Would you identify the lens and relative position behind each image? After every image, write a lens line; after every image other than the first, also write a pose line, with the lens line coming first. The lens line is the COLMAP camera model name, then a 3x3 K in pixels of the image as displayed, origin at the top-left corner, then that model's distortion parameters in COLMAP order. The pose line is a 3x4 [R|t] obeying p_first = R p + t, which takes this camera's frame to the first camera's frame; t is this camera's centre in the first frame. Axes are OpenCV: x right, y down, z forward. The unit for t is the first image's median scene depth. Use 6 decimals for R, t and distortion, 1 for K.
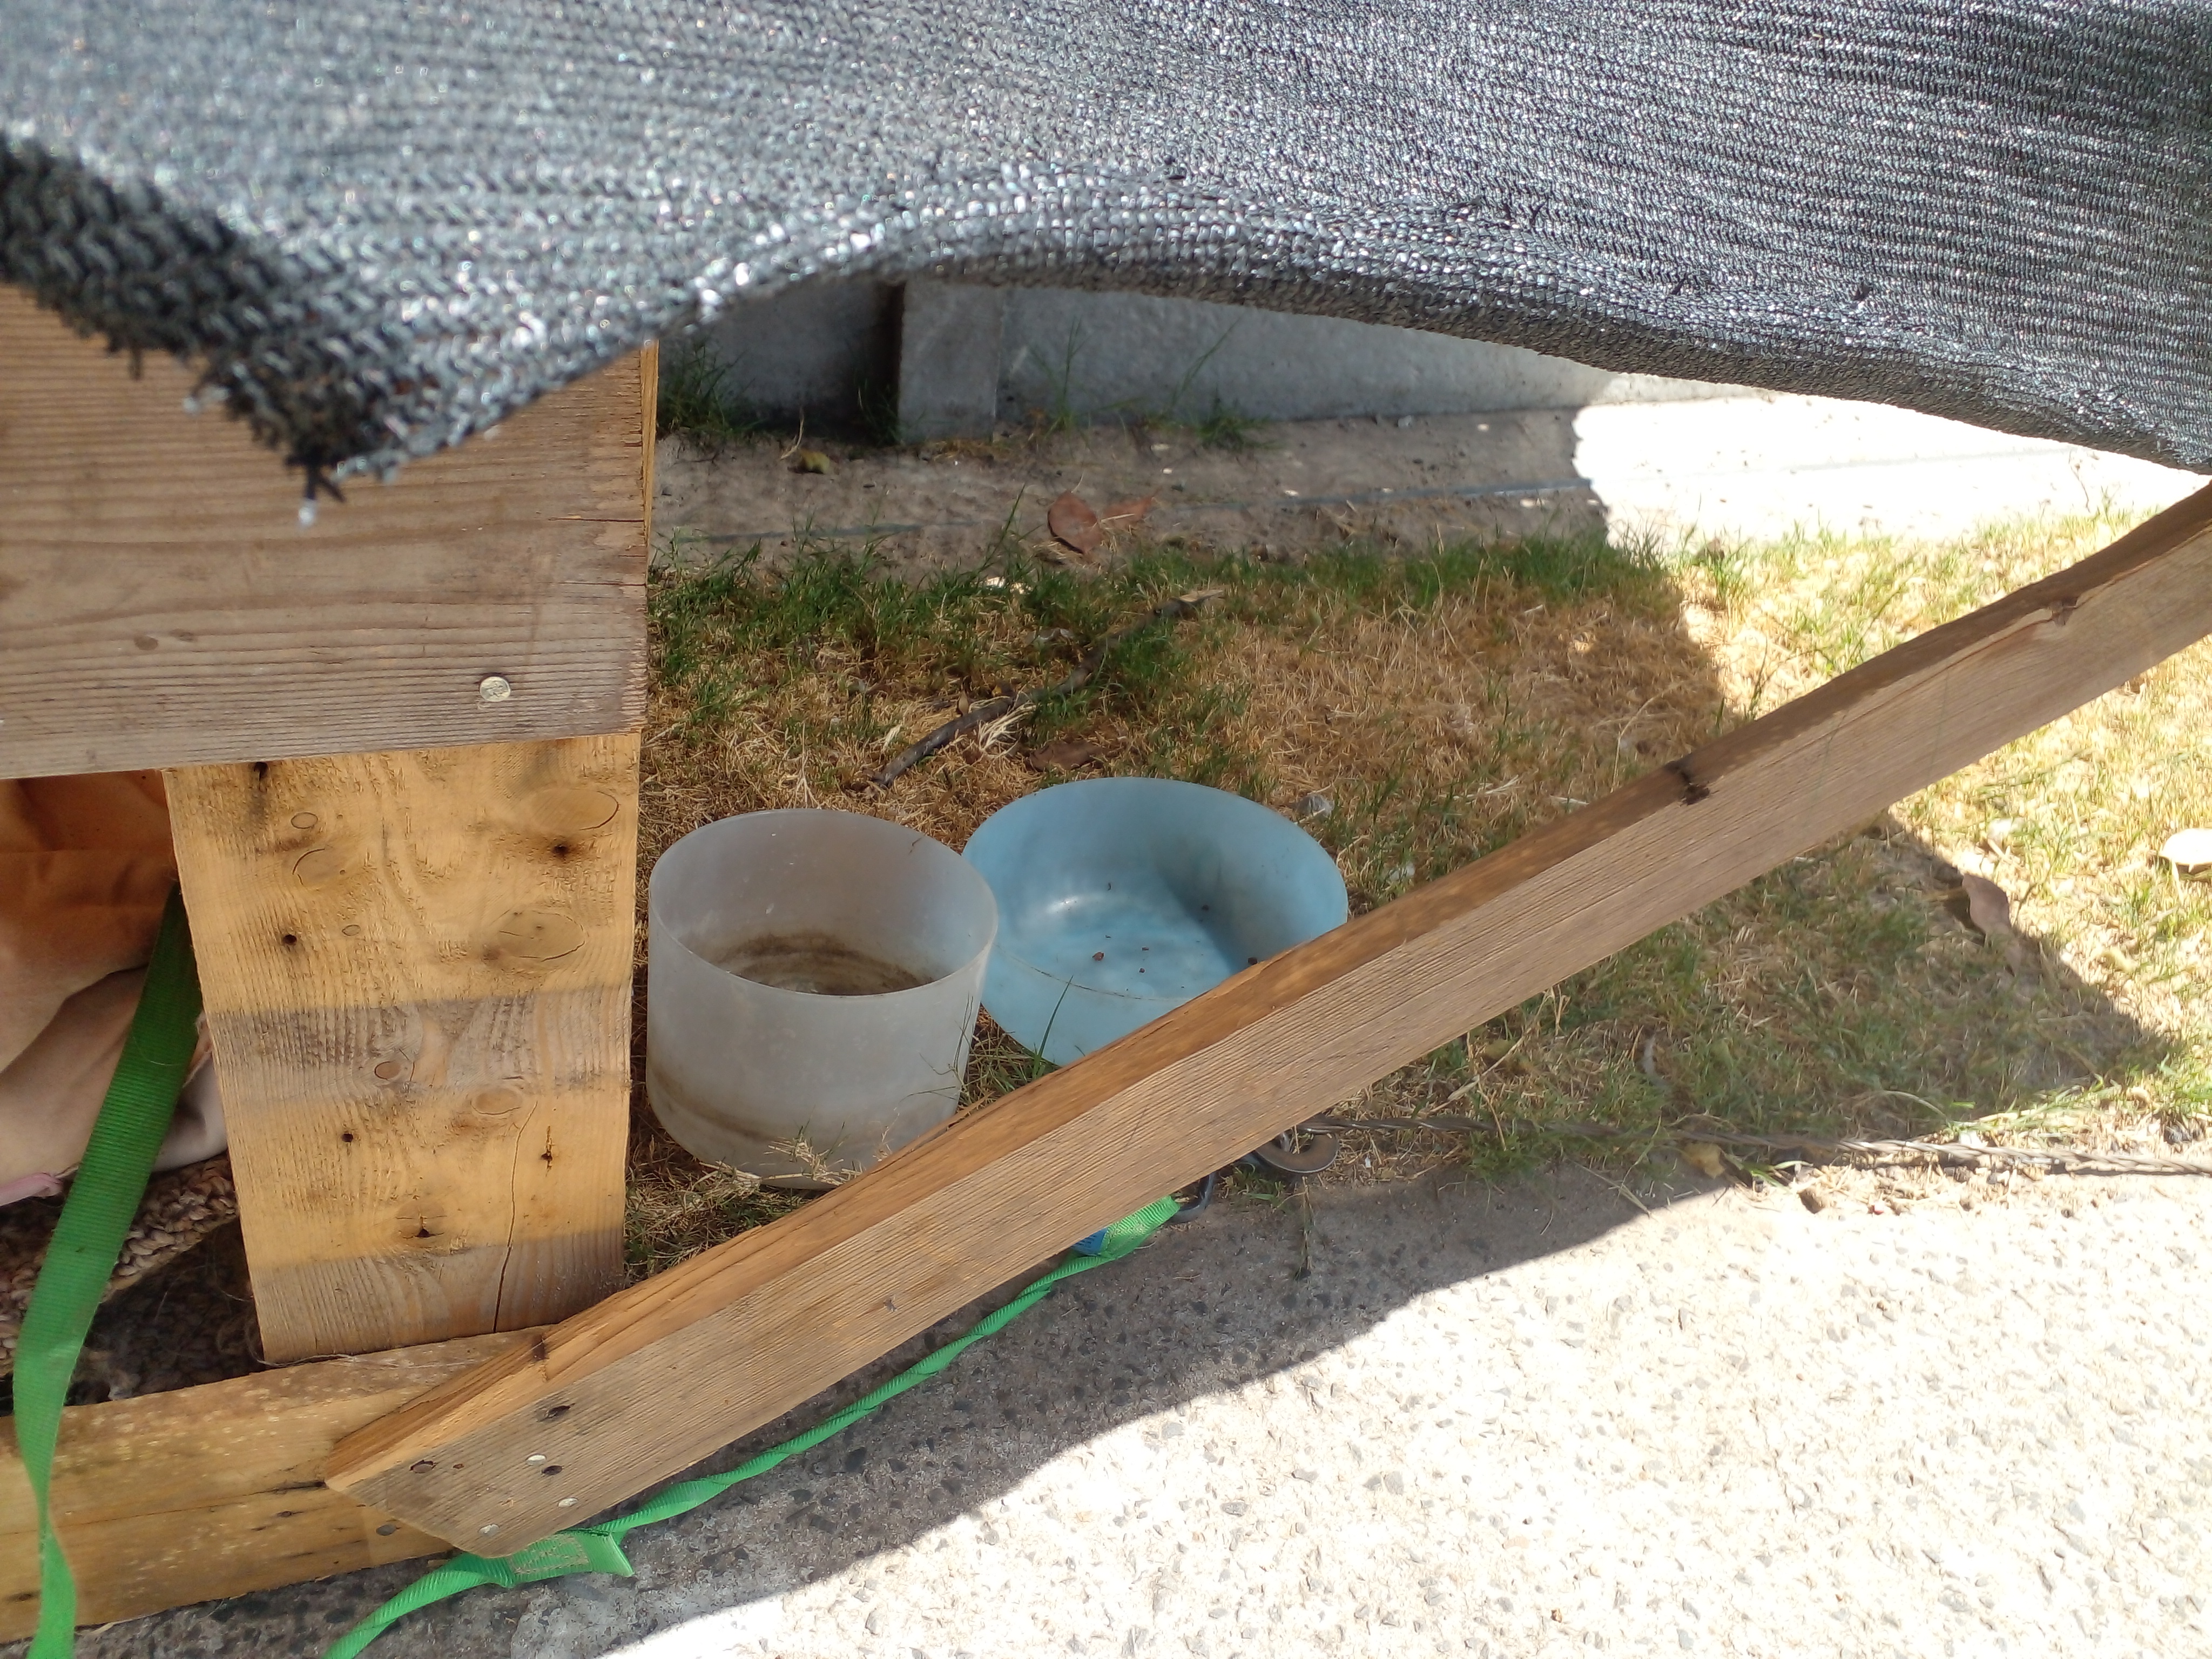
lens RADIAL K [[1807.6, 0, 1082.6], [0, 1807.6, 826.0], [0, 0, 1]] dist [0.001726, -0.033371]
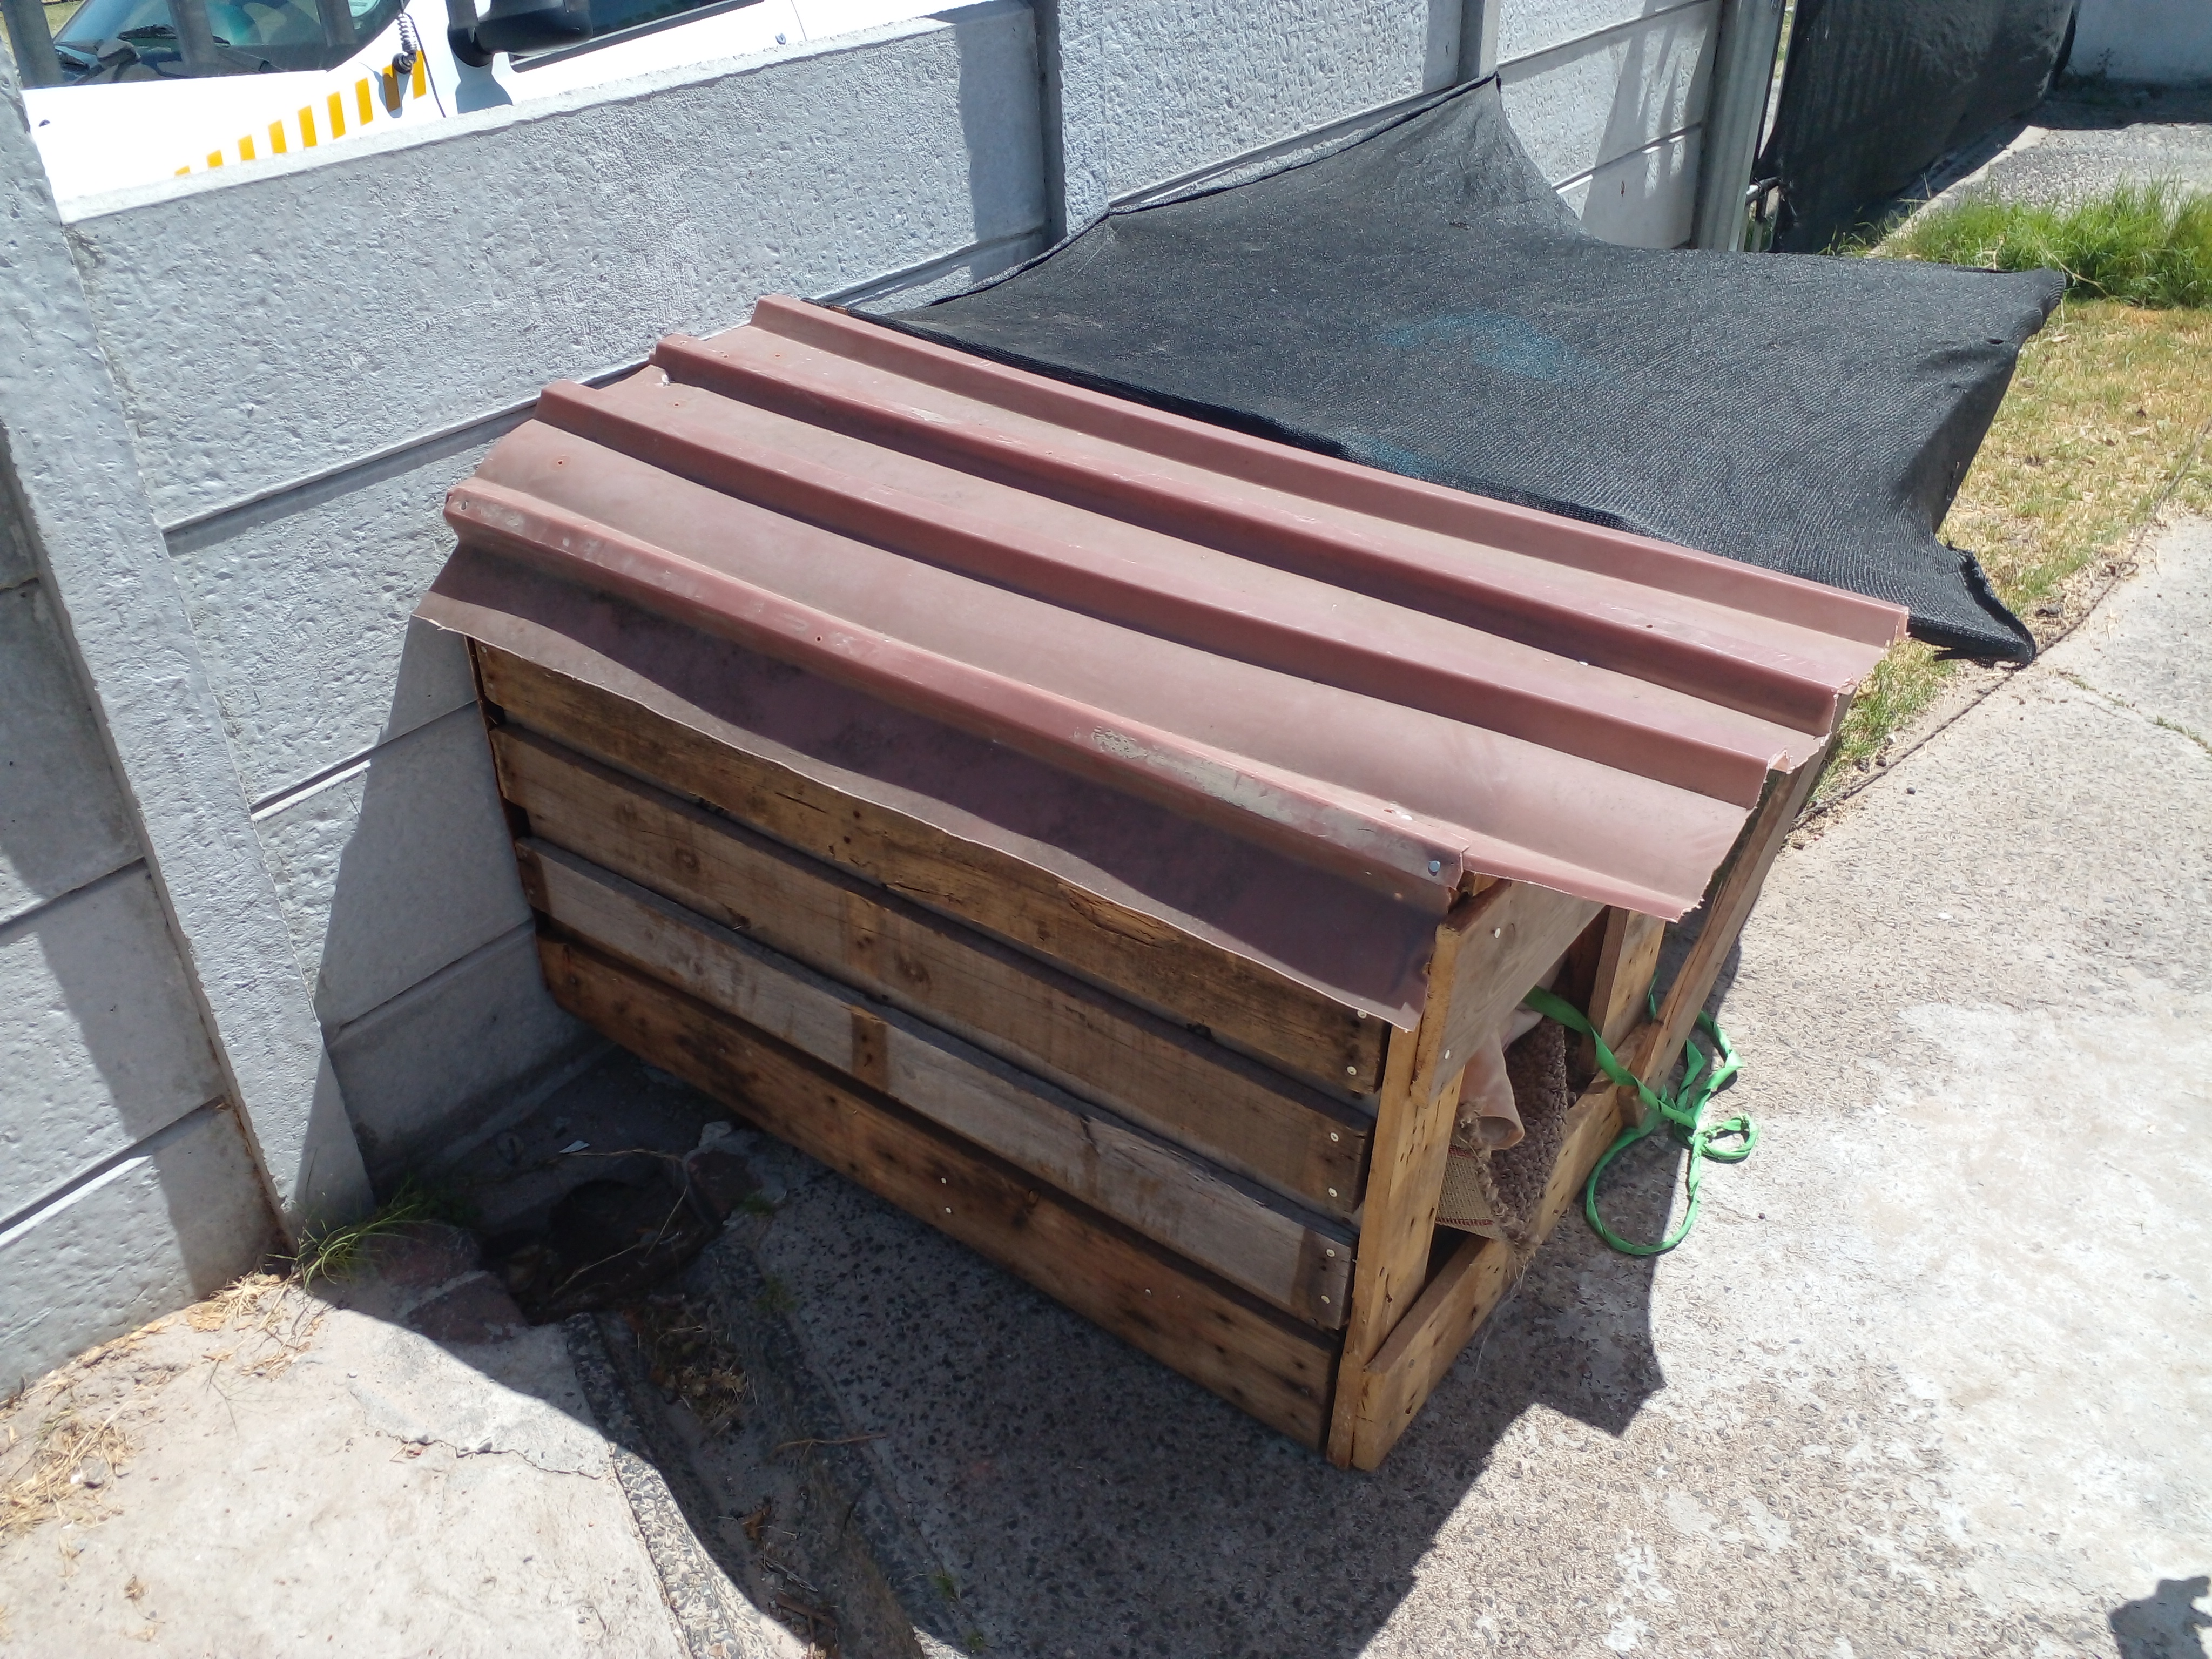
lens RADIAL K [[1823.5, 0, 1100.3], [0, 1823.5, 835.0], [0, 0, 1]] dist [-0.004755, -0.001759]
pose [[0.803852, -0.425503, 0.415656, -1.409806], [0.457749, 0.888743, 0.024540, -0.307257], [-0.379852, 0.170540, 0.909191, -0.915612]]
